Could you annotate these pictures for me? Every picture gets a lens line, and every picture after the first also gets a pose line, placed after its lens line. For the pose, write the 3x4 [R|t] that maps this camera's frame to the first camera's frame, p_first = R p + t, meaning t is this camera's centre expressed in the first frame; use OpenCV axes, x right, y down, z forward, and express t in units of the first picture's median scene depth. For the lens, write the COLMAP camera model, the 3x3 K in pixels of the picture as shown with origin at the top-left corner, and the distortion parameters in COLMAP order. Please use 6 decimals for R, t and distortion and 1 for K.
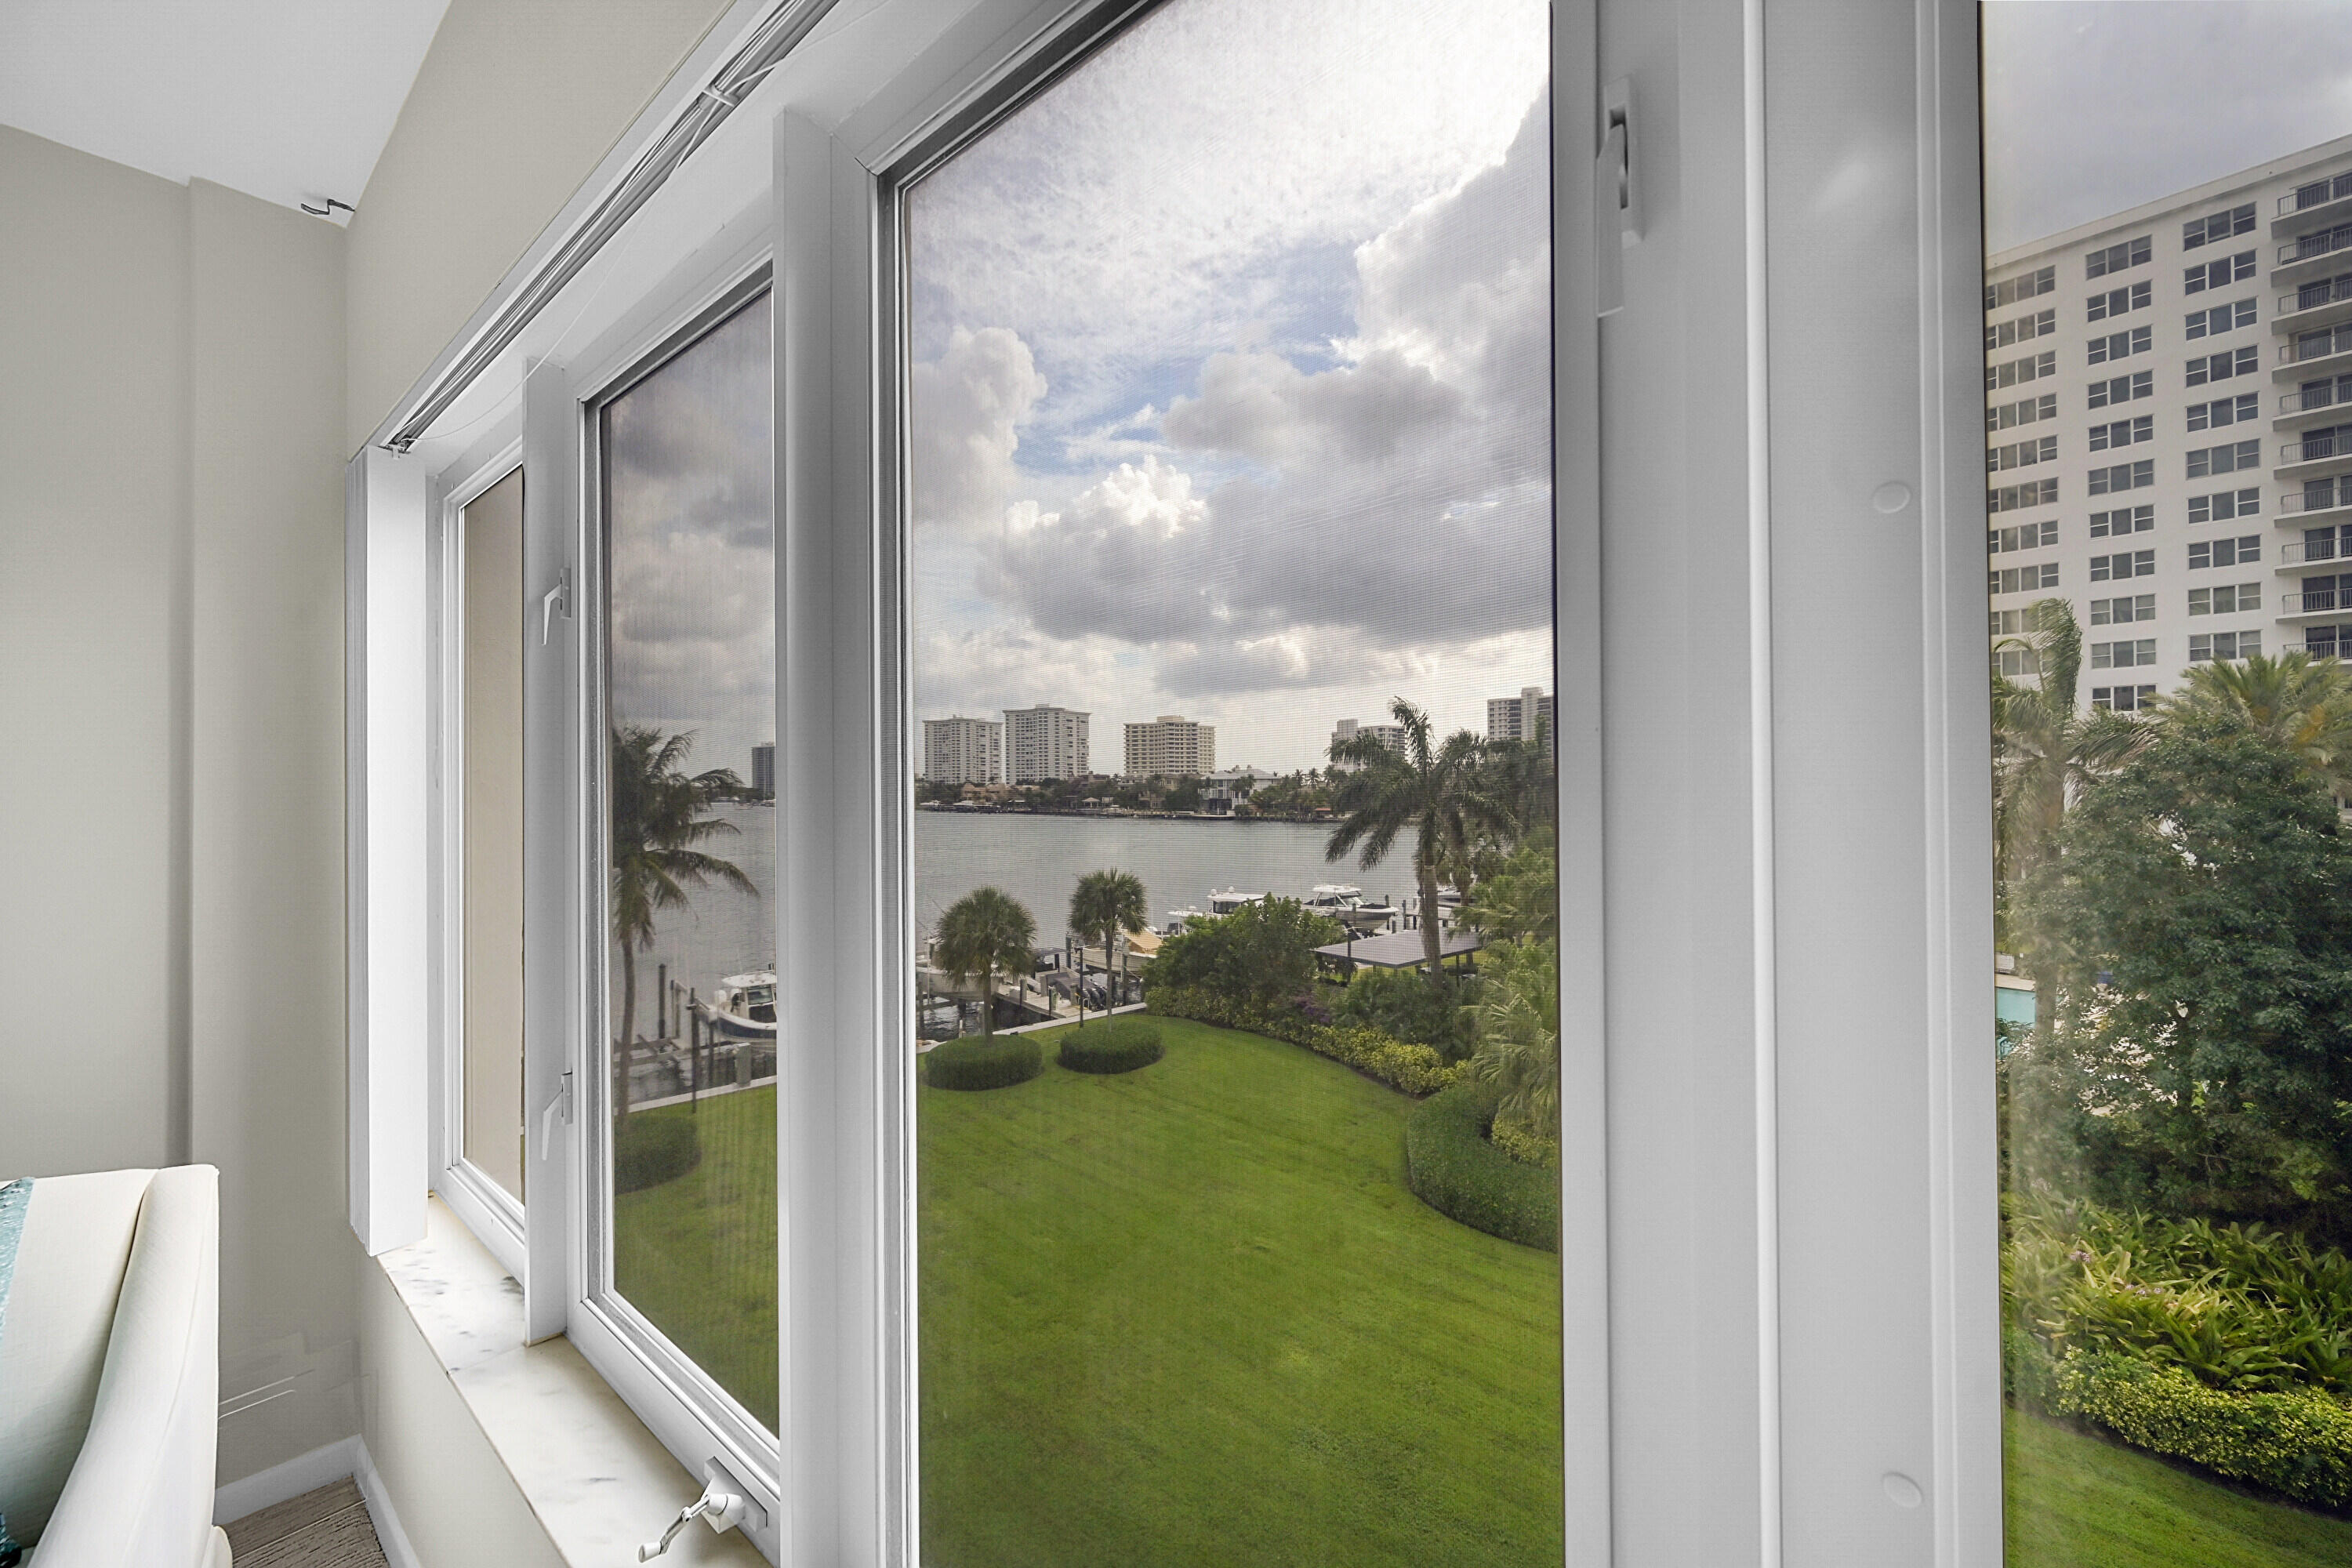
lens RADIAL K [[932.5, 0, 1187.2], [0, 932.5, 775.6], [0, 0, 1]] dist [0.003501, 0.000191]
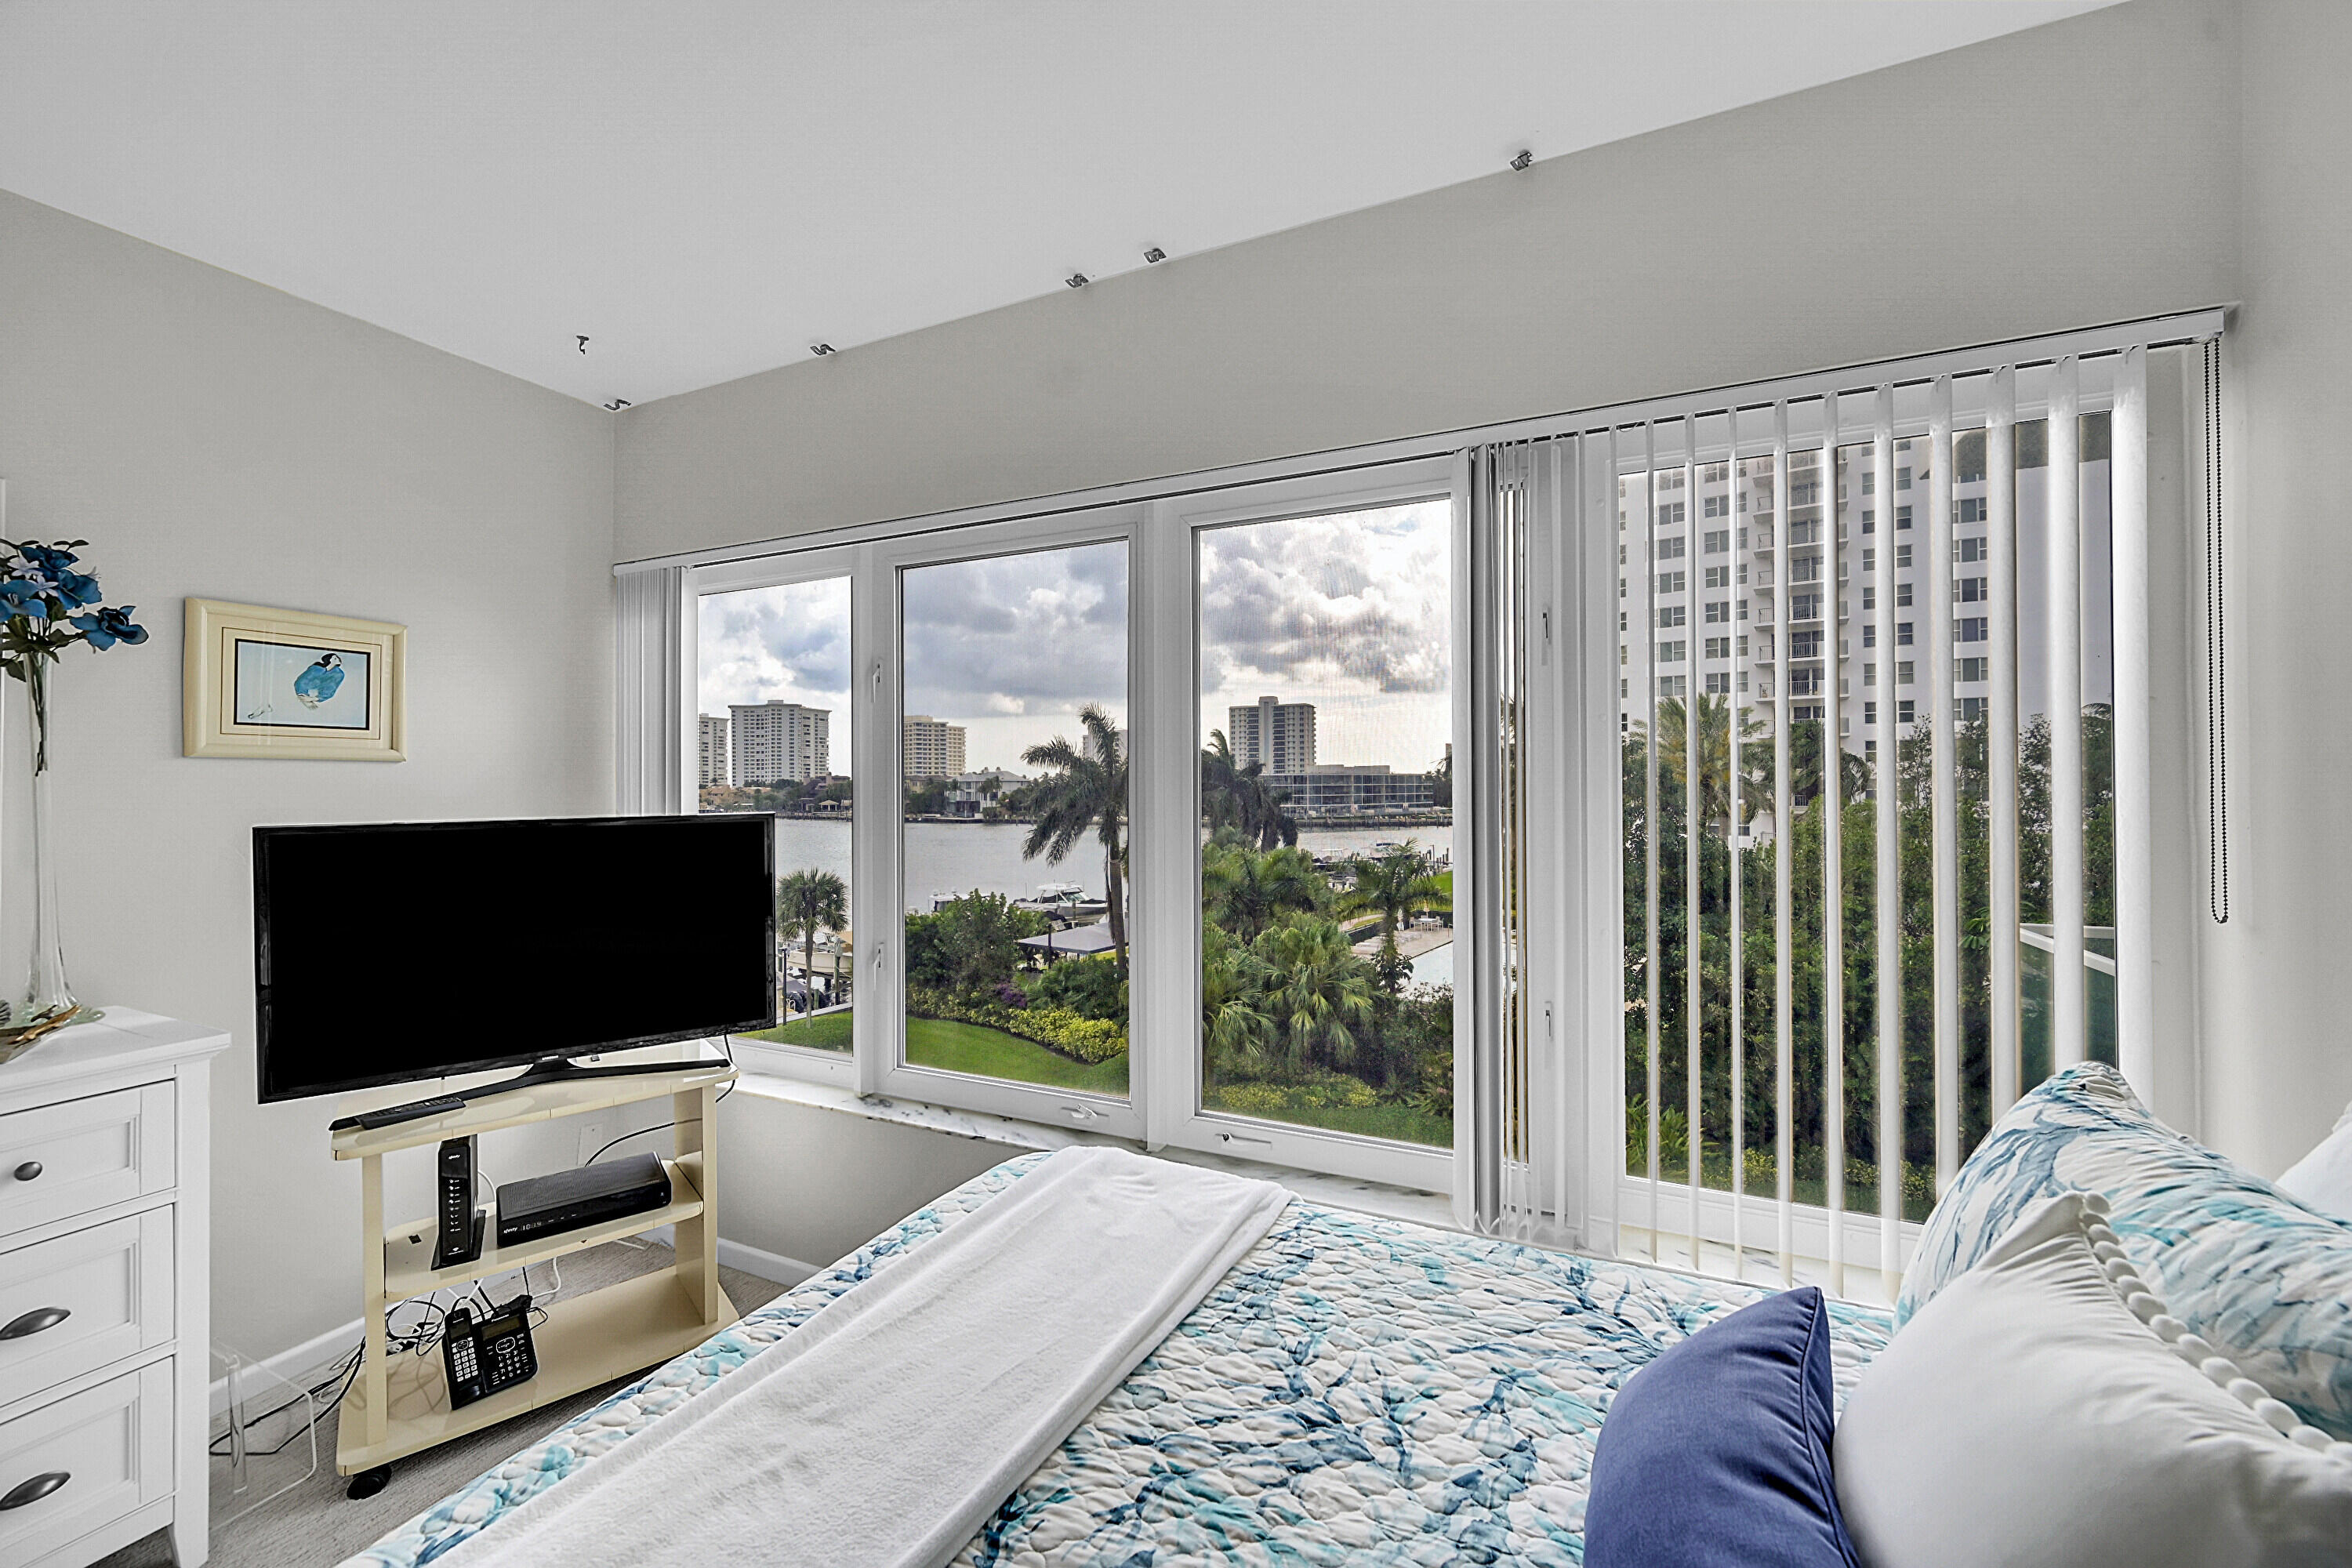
lens RADIAL K [[932.5, 0, 1187.4], [0, 932.5, 777.2], [0, 0, 1]] dist [0.003501, 0.000191]
pose [[0.966440, 0.003668, 0.256867, 0.049399], [-0.003537, 0.999993, -0.000973, -0.001739], [-0.256868, 0.000032, 0.966446, -0.090358]]
